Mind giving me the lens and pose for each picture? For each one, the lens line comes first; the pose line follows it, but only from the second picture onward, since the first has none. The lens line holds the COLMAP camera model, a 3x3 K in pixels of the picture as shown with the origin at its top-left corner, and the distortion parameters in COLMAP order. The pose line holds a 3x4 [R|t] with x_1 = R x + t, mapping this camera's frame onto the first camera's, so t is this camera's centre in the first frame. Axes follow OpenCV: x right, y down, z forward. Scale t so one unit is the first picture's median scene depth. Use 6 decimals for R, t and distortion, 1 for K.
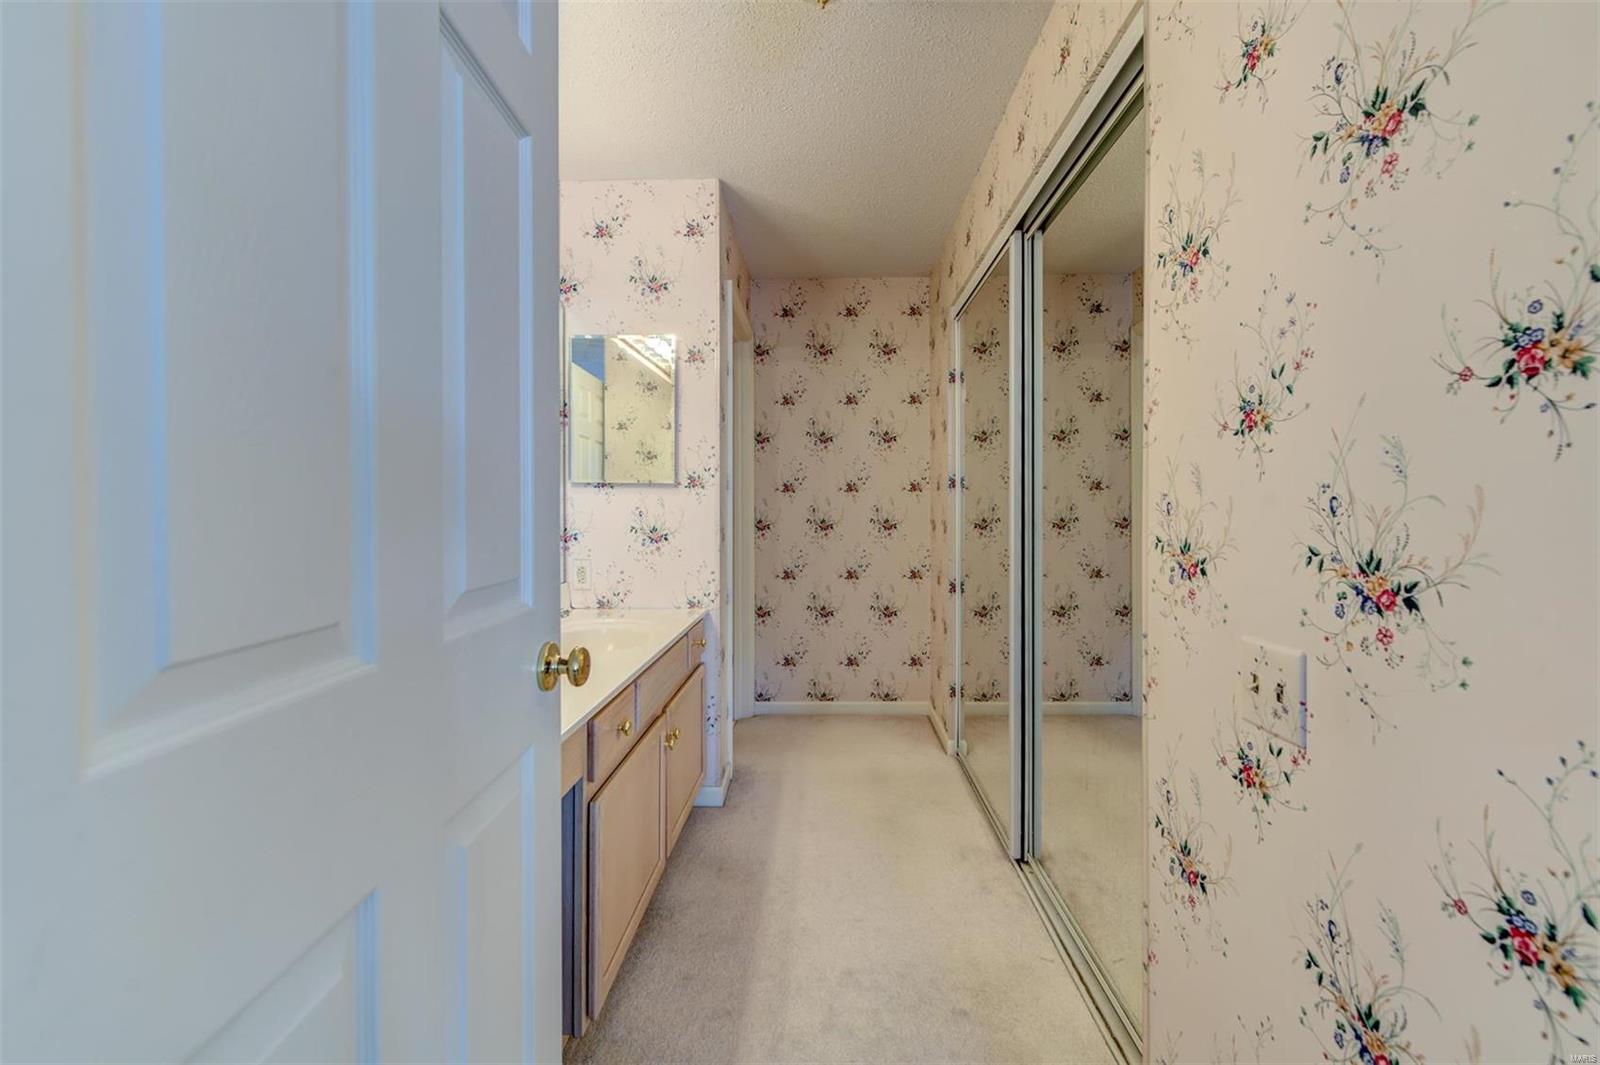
lens RADIAL K [[643.7, 0, 816.3], [0, 643.7, 524.2], [0, 0, 1]] dist [-0.000449, -0.000317]
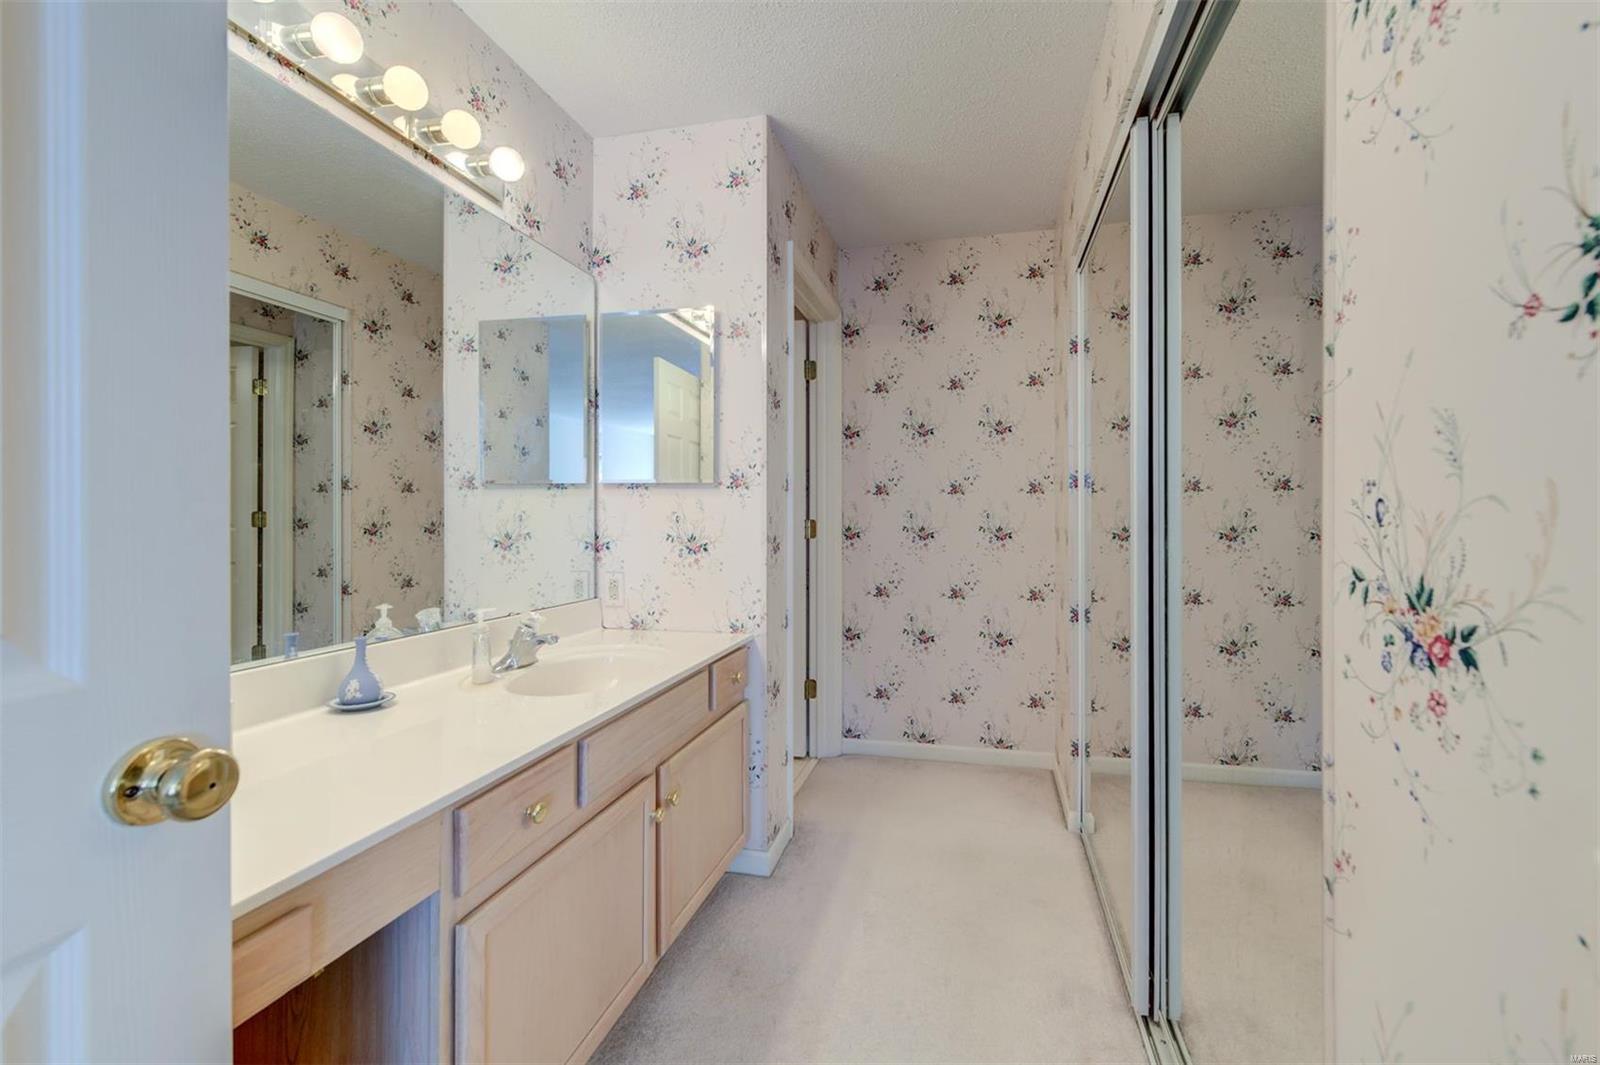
lens RADIAL K [[659.1, 0, 841.4], [0, 659.1, 521.3], [0, 0, 1]] dist [0.001351, -0.000199]
pose [[0.980574, 0.004223, -0.196106, 0.109369], [-0.007033, 0.999882, -0.013638, -0.003453], [0.196025, 0.014753, 0.980488, 0.191640]]
